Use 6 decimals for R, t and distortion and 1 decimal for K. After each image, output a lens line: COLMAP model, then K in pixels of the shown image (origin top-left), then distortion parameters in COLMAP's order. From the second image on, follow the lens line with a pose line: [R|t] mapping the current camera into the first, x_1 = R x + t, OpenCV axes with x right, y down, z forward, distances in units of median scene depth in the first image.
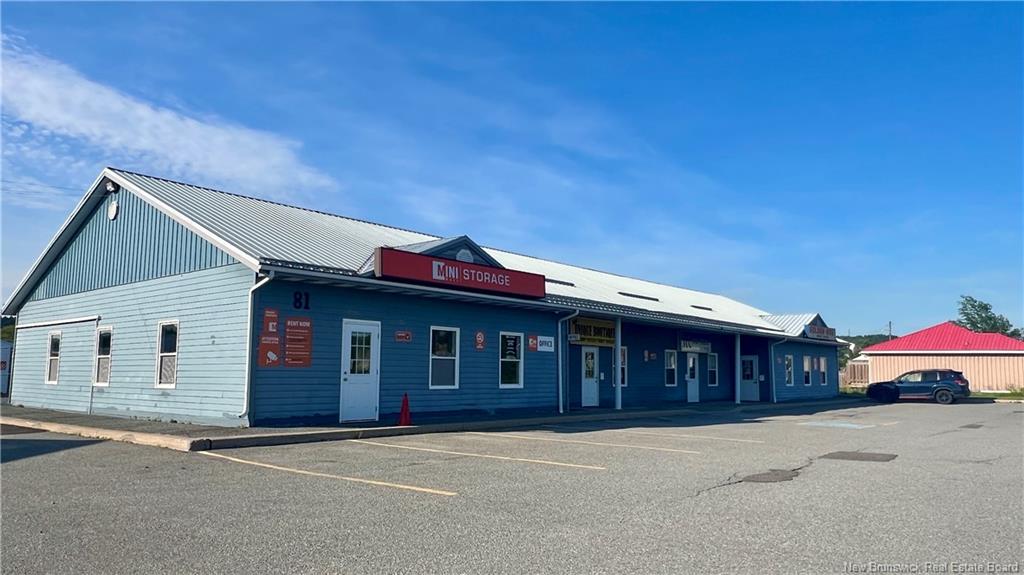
lens RADIAL K [[719.6, 0, 510.6], [0, 719.6, 290.2], [0, 0, 1]] dist [-0.015126, -0.000944]
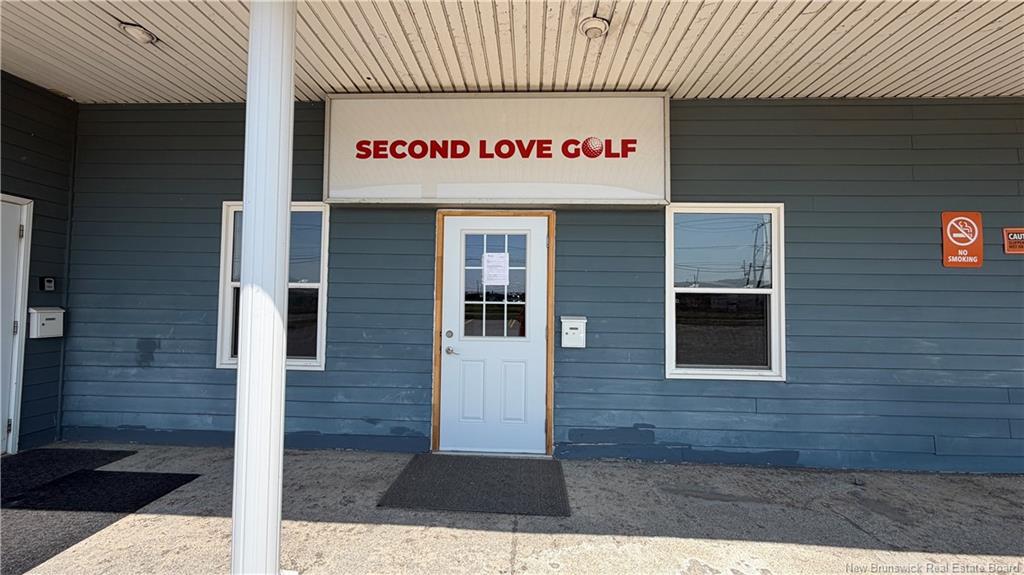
lens RADIAL K [[409.1, 0, 510.4], [0, 409.1, 284.9], [0, 0, 1]] dist [0.001611, -0.000283]
pose [[0.614060, -0.039223, -0.788284, 0.224545], [0.088049, 0.995934, 0.019034, 0.100603], [0.784333, -0.081095, 0.615017, 0.913909]]
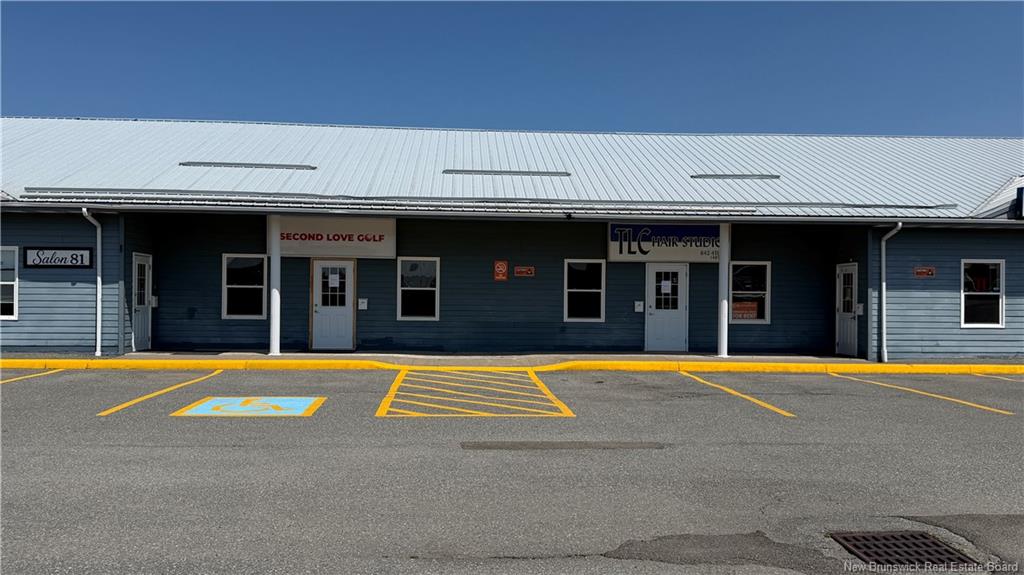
lens RADIAL K [[778.7, 0, 520.7], [0, 778.7, 292.0], [0, 0, 1]] dist [0.098048, -0.045497]
pose [[0.690573, -0.020458, -0.722973, 0.749534], [0.084575, 0.995026, 0.052629, 0.084400], [0.718301, -0.097490, 0.688869, 0.623486]]
